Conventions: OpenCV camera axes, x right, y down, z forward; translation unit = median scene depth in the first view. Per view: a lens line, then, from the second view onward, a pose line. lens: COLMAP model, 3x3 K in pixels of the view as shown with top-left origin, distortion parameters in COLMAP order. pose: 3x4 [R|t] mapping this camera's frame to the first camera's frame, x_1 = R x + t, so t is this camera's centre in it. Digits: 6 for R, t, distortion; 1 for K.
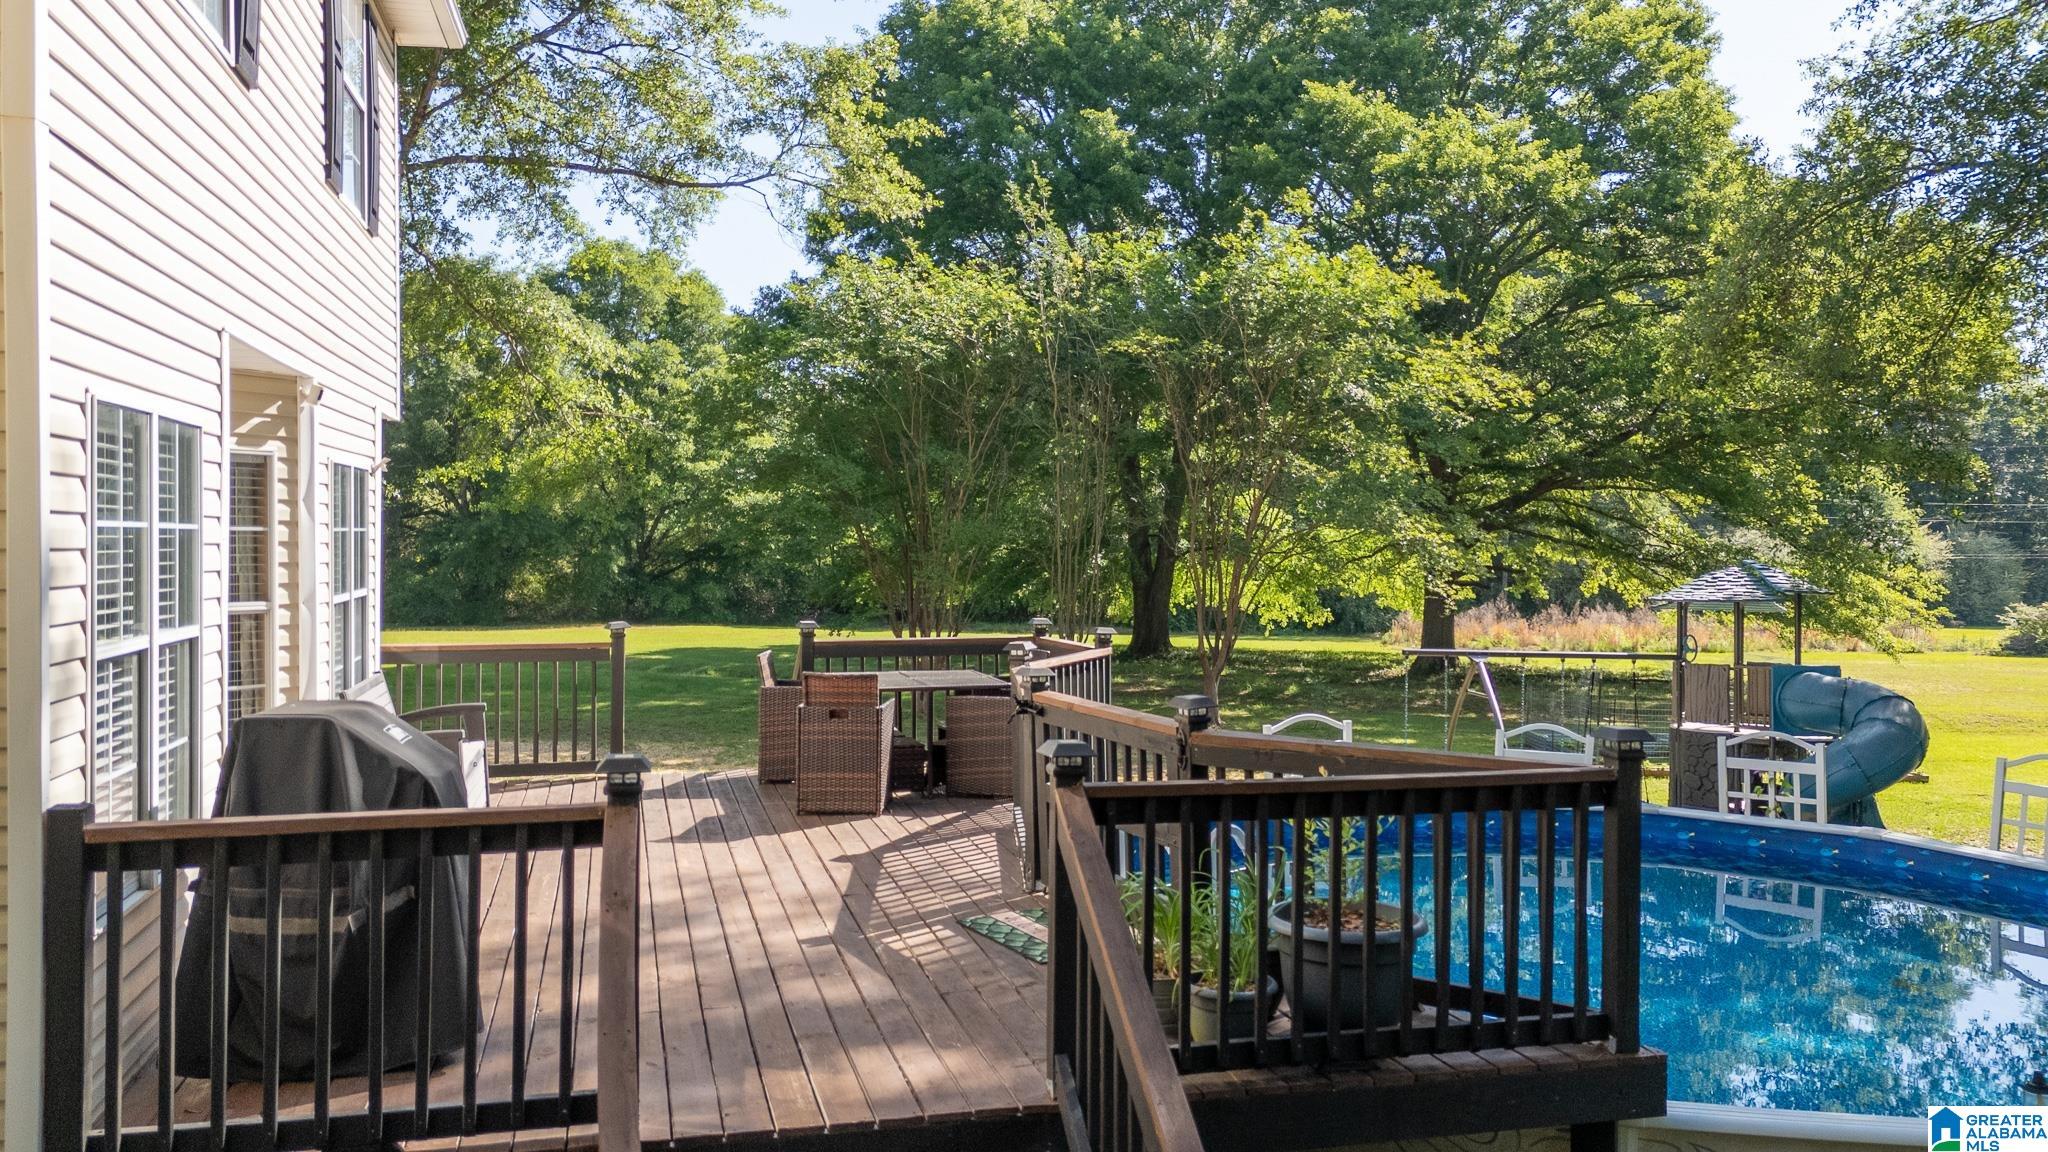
lens RADIAL K [[1557.6, 0, 1016.7], [0, 1557.6, 578.5], [0, 0, 1]] dist [0.078035, -0.067097]
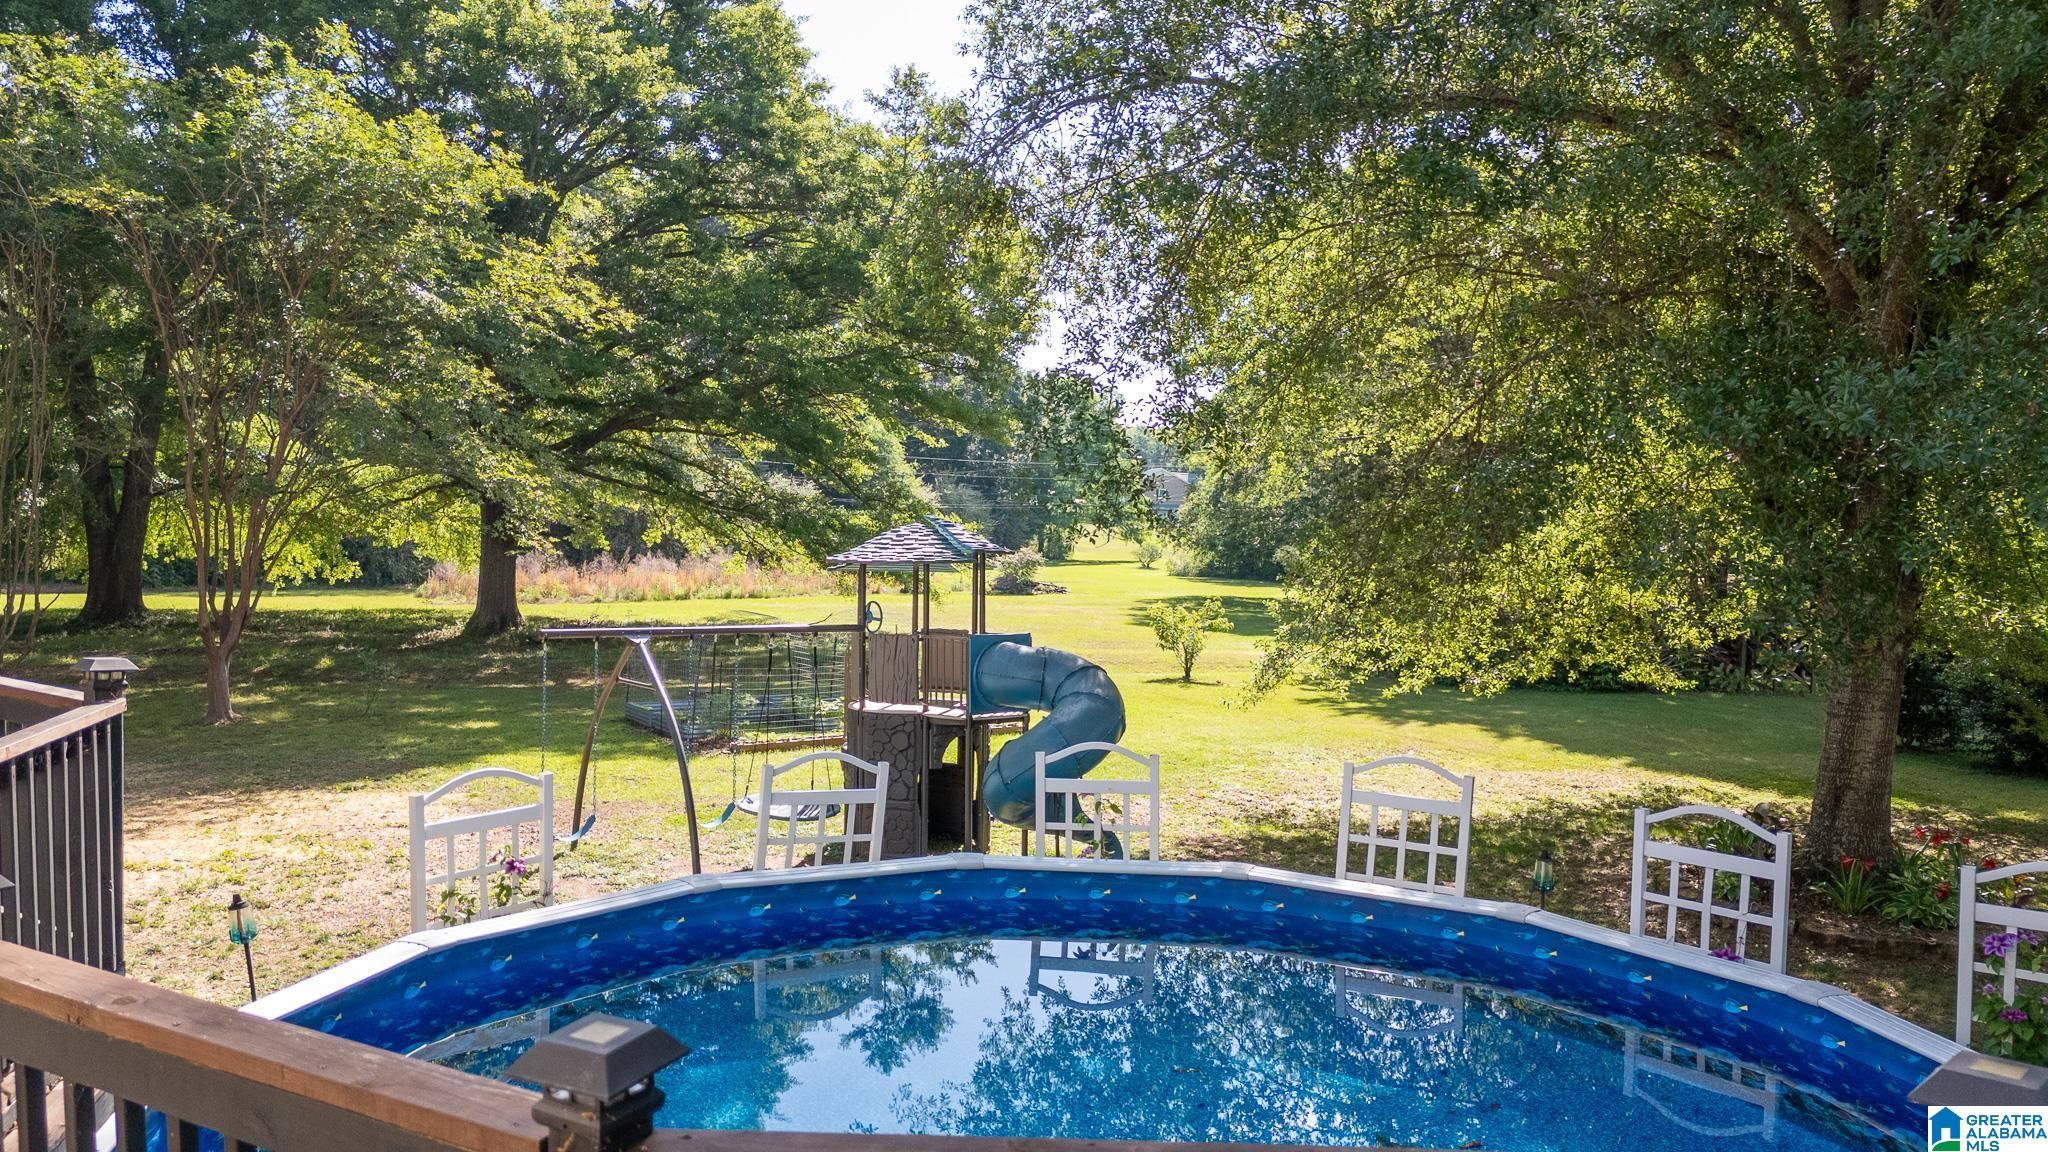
lens RADIAL K [[1557.6, 0, 1016.7], [0, 1557.6, 578.5], [0, 0, 1]] dist [0.078035, -0.067097]
pose [[0.819135, -0.016317, 0.573369, 0.001883], [-0.004843, 0.999363, 0.035359, -0.003924], [-0.573580, -0.031741, 0.818534, 0.144046]]
